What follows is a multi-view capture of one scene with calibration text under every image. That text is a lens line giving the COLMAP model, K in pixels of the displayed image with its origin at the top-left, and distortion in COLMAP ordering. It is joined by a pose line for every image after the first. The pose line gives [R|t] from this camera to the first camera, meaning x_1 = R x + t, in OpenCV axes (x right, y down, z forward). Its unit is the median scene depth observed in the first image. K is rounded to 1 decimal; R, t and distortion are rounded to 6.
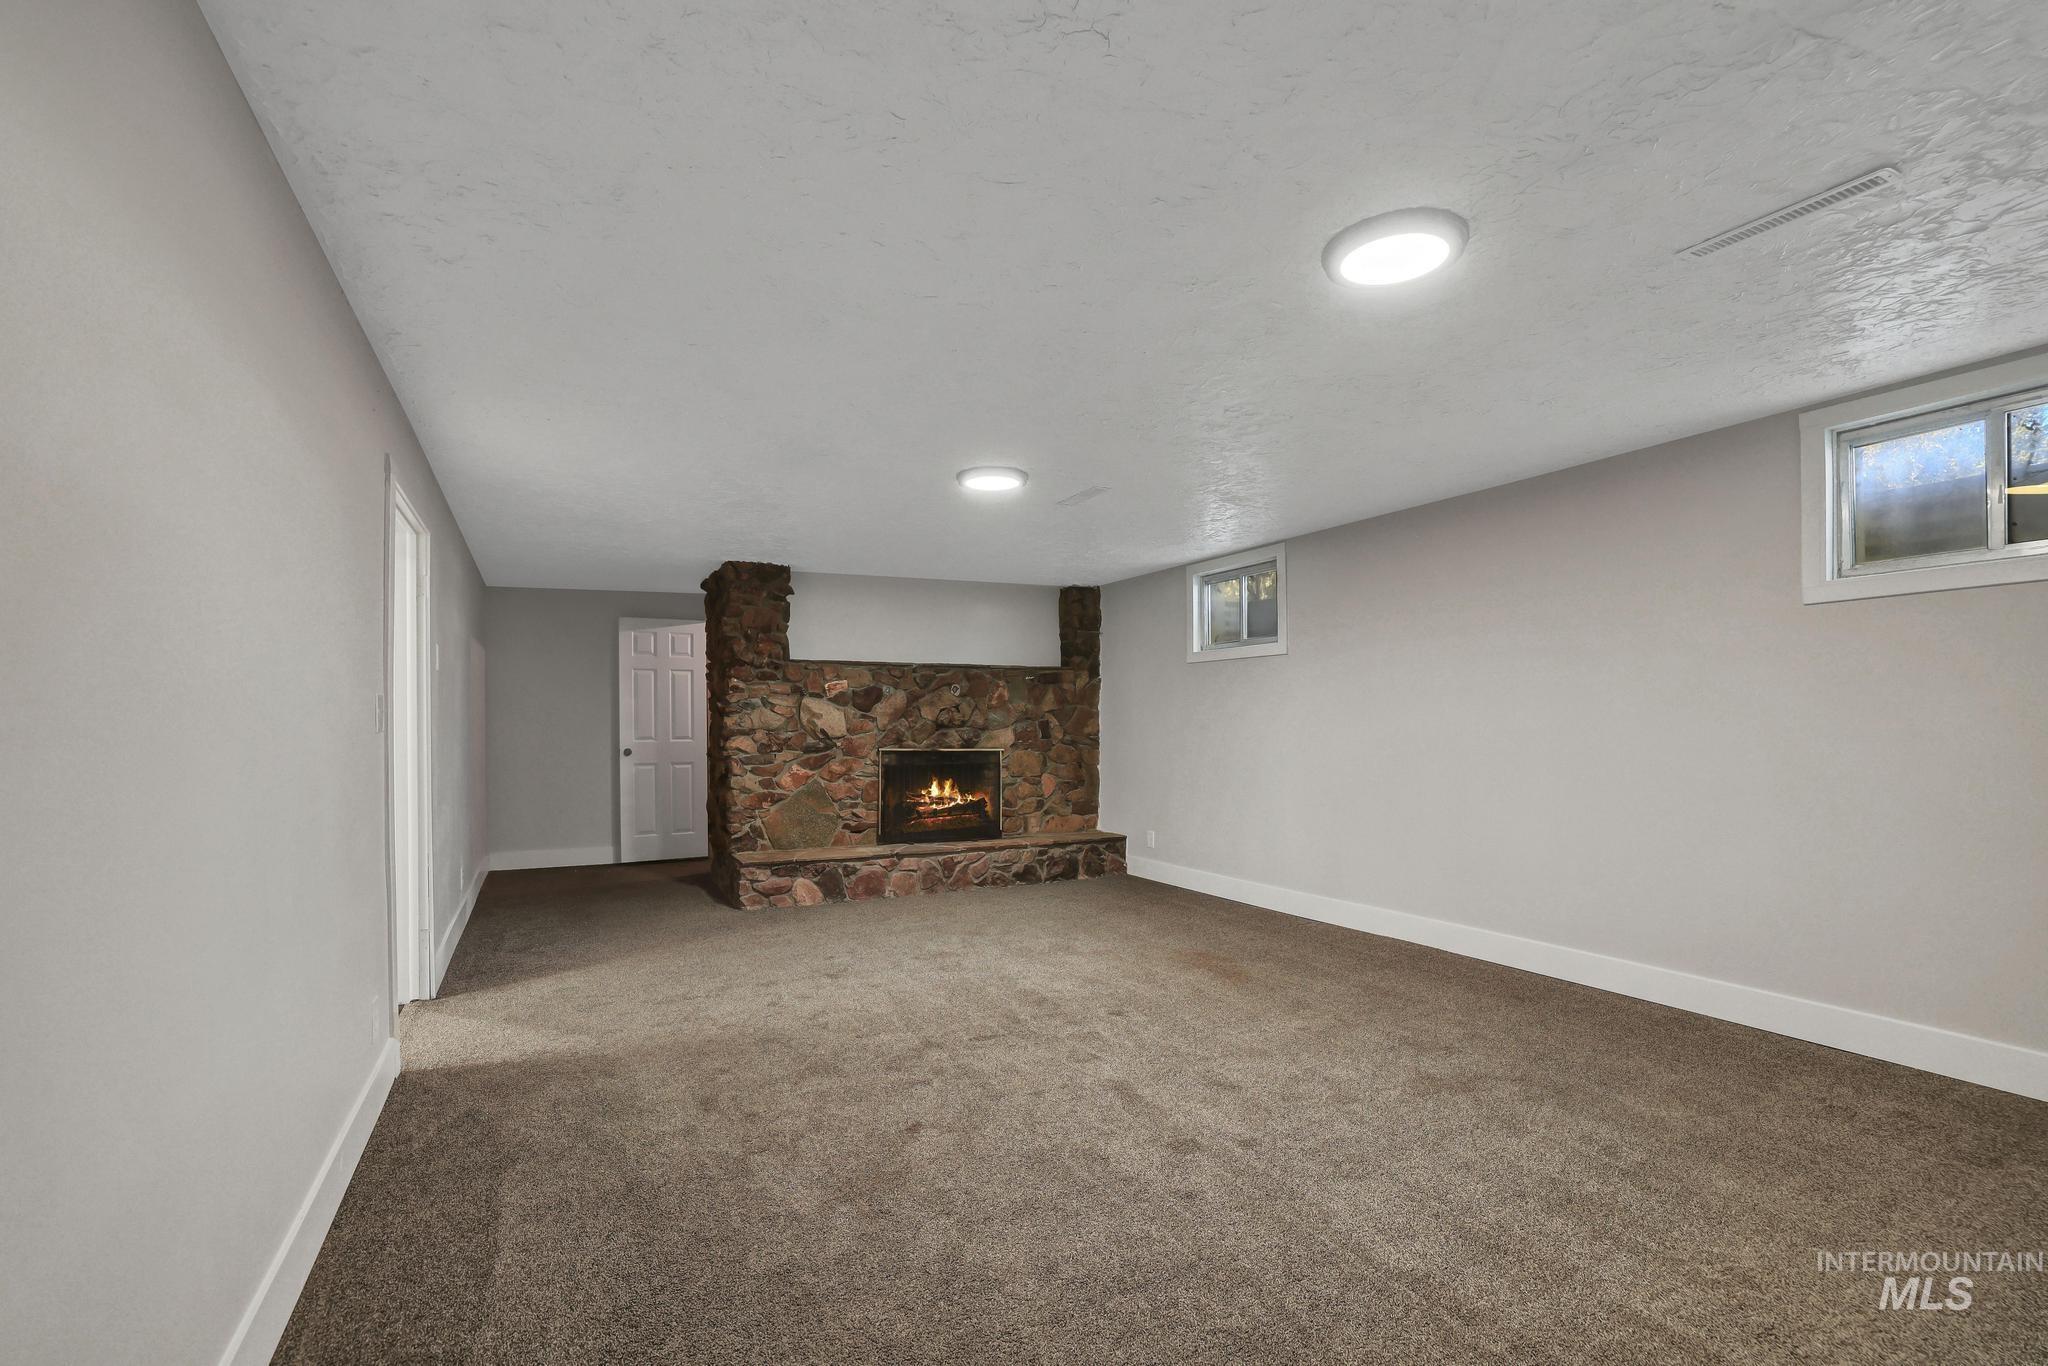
lens RADIAL K [[914.2, 0, 1039.8], [0, 914.2, 724.3], [0, 0, 1]] dist [-0.037499, 0.010611]
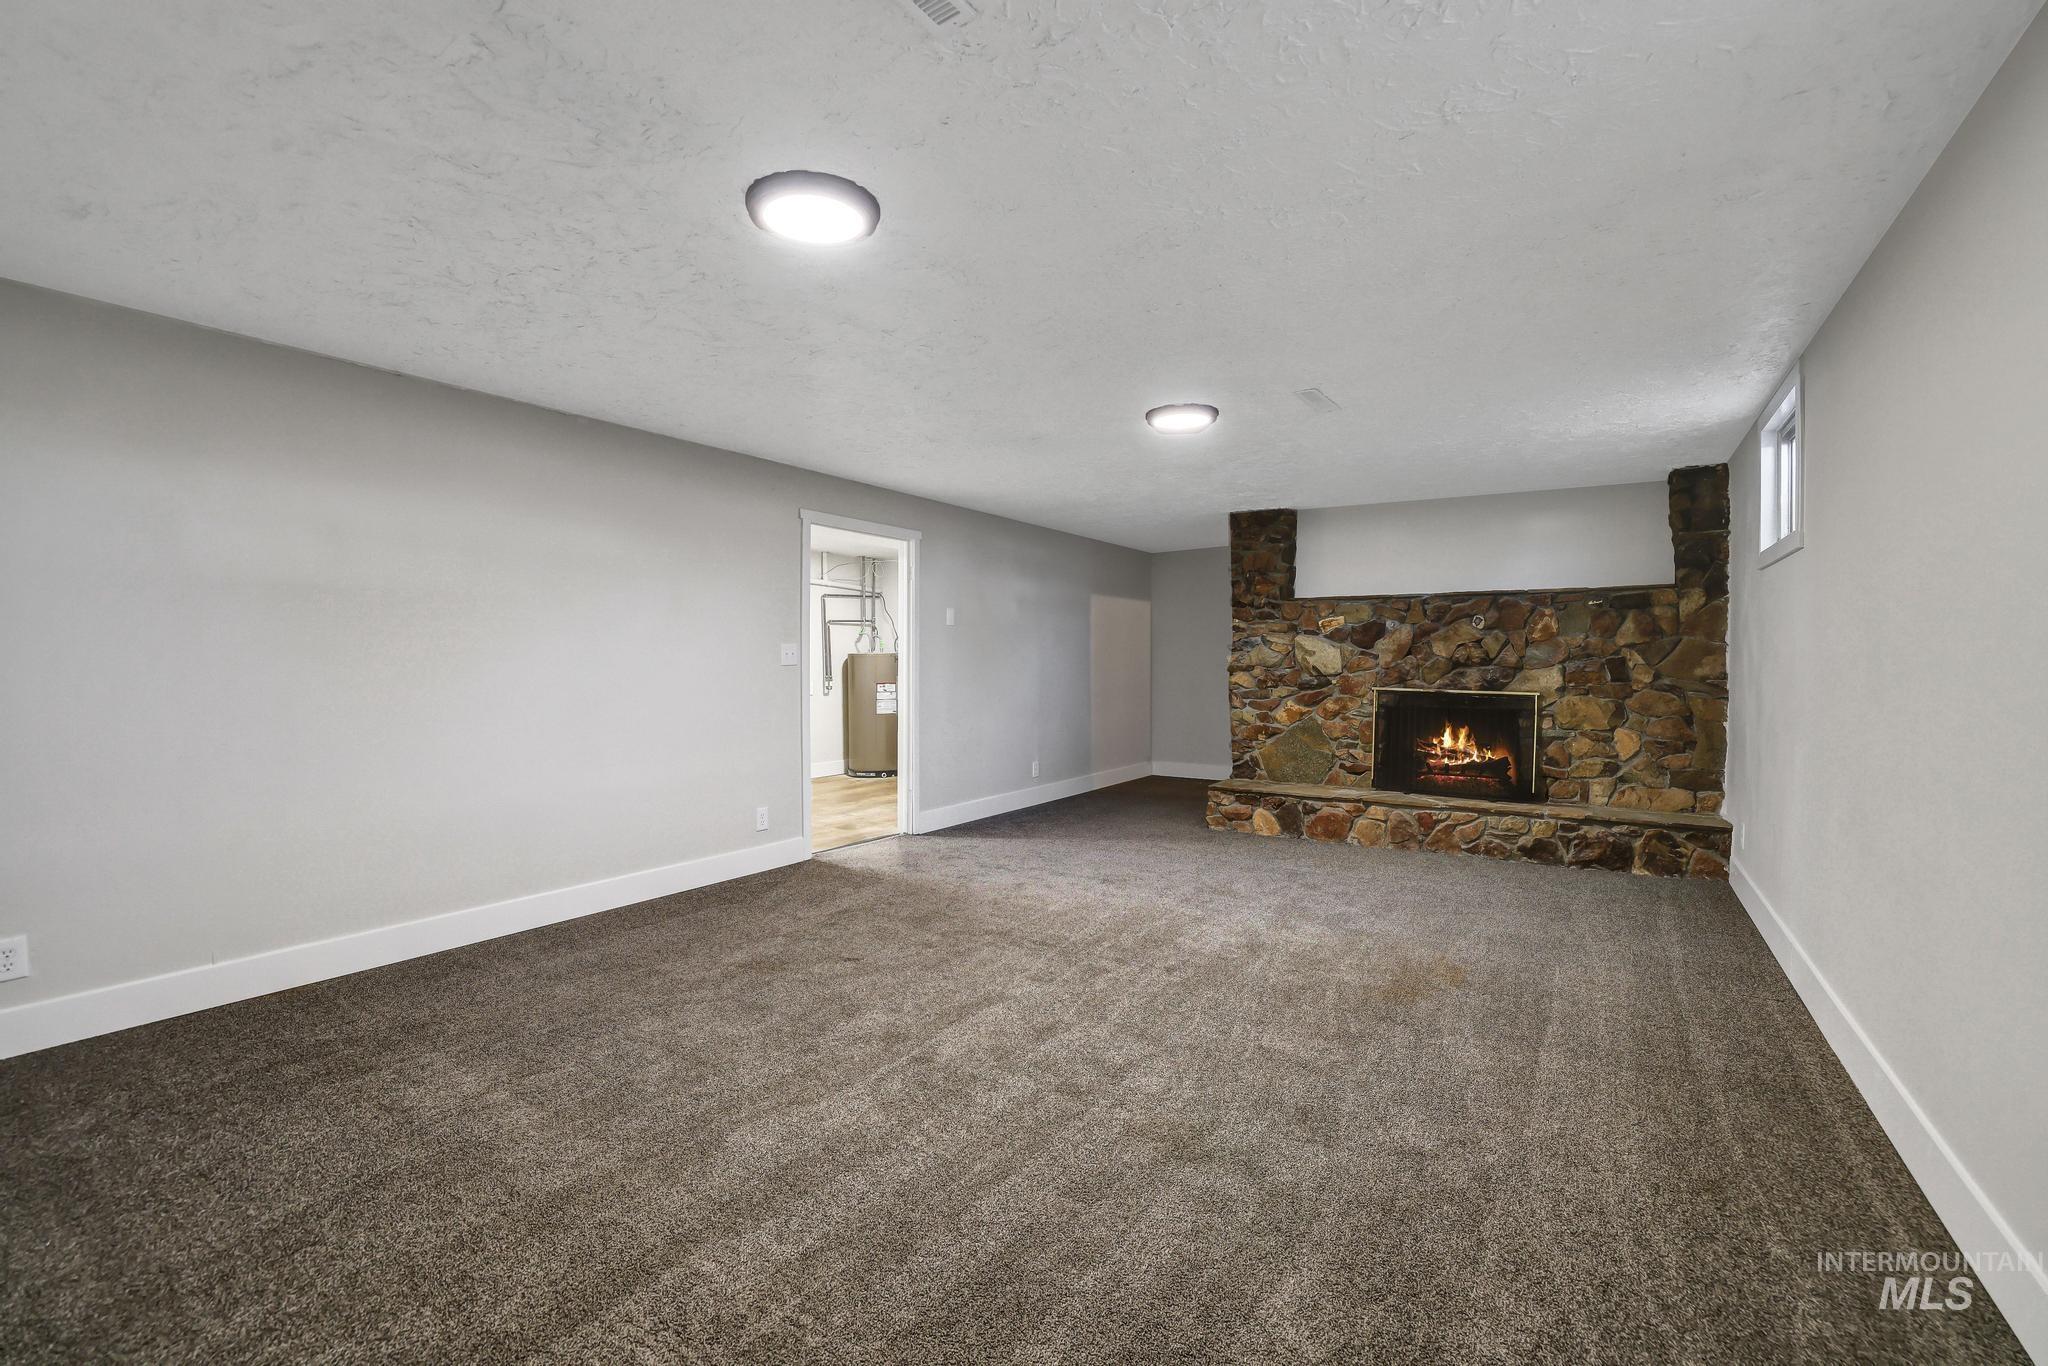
lens RADIAL K [[914.2, 0, 1017.2], [0, 914.2, 678.7], [0, 0, 1]] dist [-0.037499, 0.010611]
pose [[0.474567, 0.021797, -0.879950, 0.463693], [-0.003126, 0.999729, 0.023078, -0.002997], [0.880214, -0.008202, 0.474506, 0.228768]]
